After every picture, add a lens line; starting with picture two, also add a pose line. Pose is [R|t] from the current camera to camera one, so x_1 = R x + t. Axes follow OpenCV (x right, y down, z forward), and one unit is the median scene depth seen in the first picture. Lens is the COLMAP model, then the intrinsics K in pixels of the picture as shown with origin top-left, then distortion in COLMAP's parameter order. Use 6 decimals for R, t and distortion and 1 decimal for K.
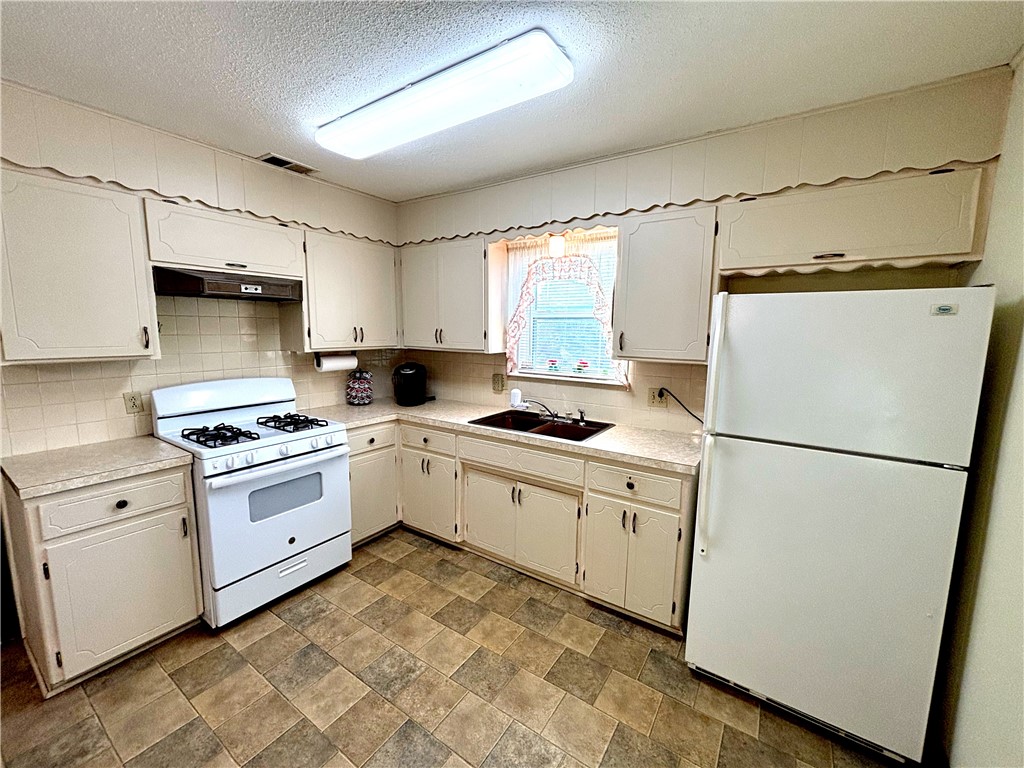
lens RADIAL K [[416.1, 0, 512.0], [0, 416.1, 384.0], [0, 0, 1]] dist [0.001384, -0.000039]
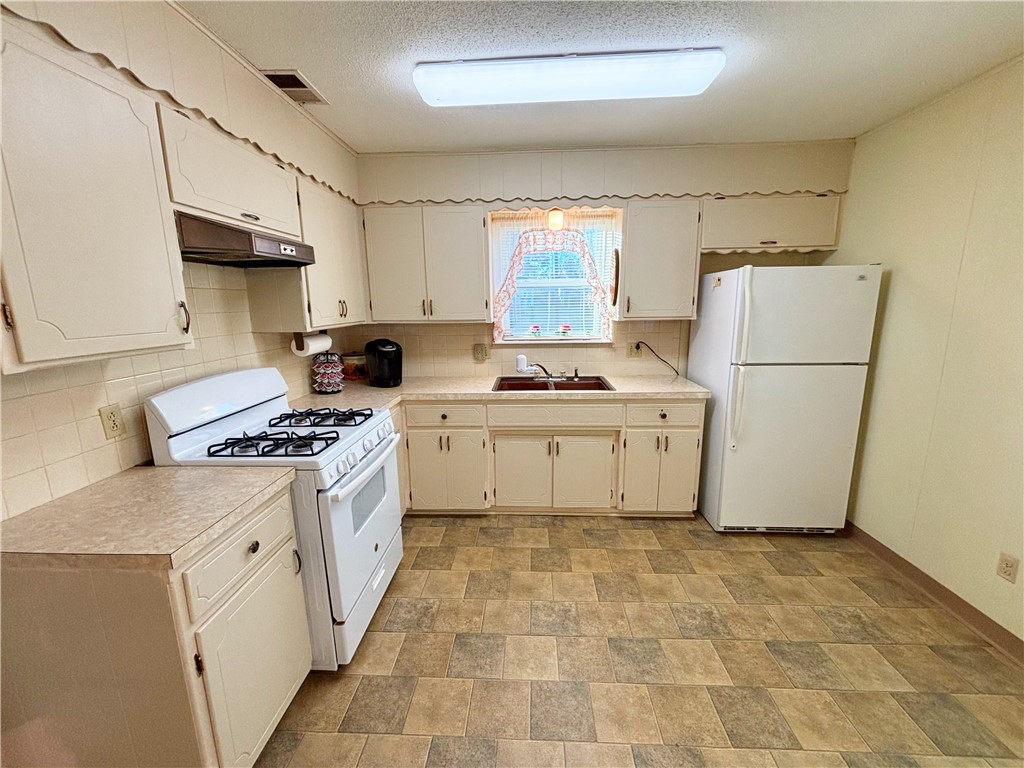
lens RADIAL K [[414.6, 0, 512.0], [0, 414.6, 384.0], [0, 0, 1]] dist [-0.002673, -0.000253]
pose [[0.854643, -0.125676, 0.503777, -0.644666], [0.094053, 0.991685, 0.087835, -0.010174], [-0.510627, -0.027686, 0.859356, 0.116044]]
